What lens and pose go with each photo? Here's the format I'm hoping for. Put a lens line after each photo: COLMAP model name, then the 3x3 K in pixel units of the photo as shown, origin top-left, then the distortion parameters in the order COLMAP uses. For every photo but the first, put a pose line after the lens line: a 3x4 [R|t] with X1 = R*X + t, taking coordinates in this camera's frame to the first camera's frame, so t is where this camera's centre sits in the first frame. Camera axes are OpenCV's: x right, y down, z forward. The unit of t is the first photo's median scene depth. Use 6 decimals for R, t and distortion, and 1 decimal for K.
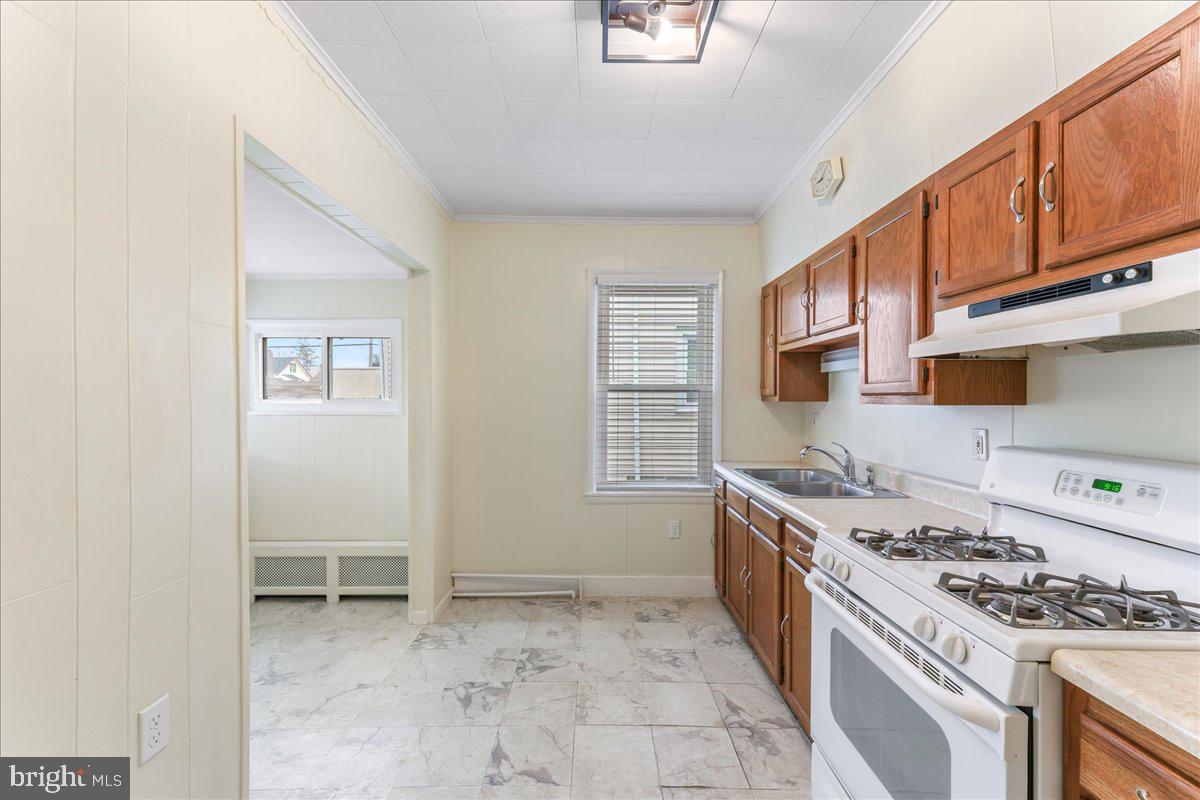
lens RADIAL K [[487.3, 0, 593.9], [0, 487.3, 397.9], [0, 0, 1]] dist [0.002391, -0.000052]
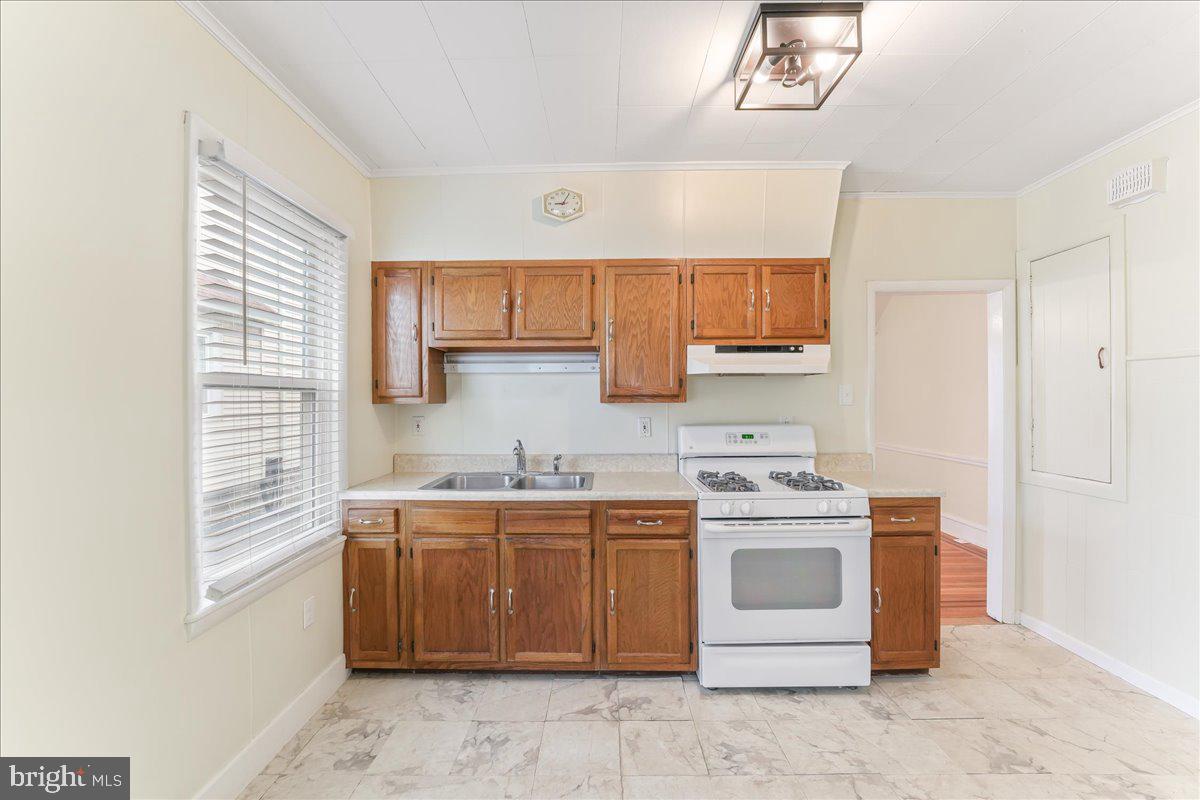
lens RADIAL K [[492.8, 0, 598.5], [0, 492.8, 403.3], [0, 0, 1]] dist [-0.017748, 0.000097]
pose [[0.004906, -0.009401, 0.999944, -0.695908], [0.006577, 0.999934, 0.009368, 0.000409], [-0.999966, 0.006530, 0.004968, 0.962147]]
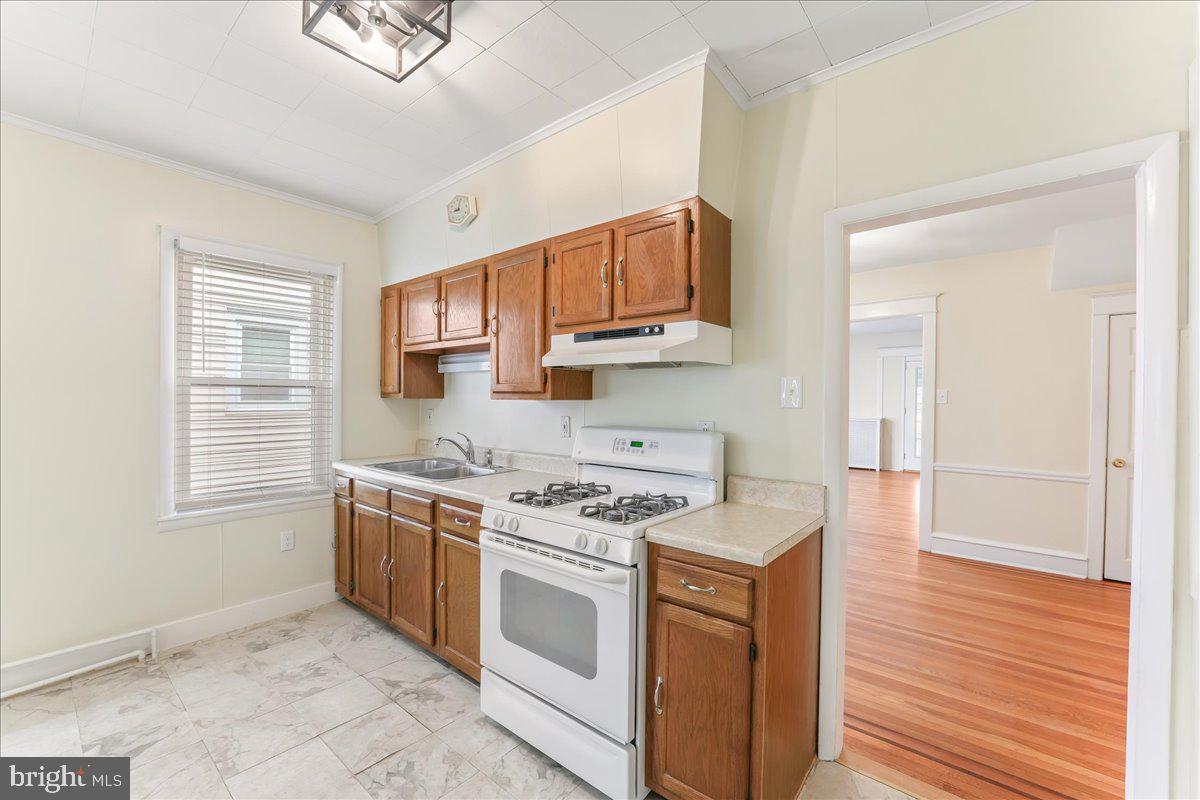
lens RADIAL K [[492.8, 0, 598.5], [0, 492.8, 403.3], [0, 0, 1]] dist [-0.017748, 0.000097]
pose [[0.640648, -0.008266, 0.767790, -0.241931], [-0.003138, 0.999906, 0.013383, 0.003351], [-0.767828, -0.010984, 0.640562, -0.025300]]
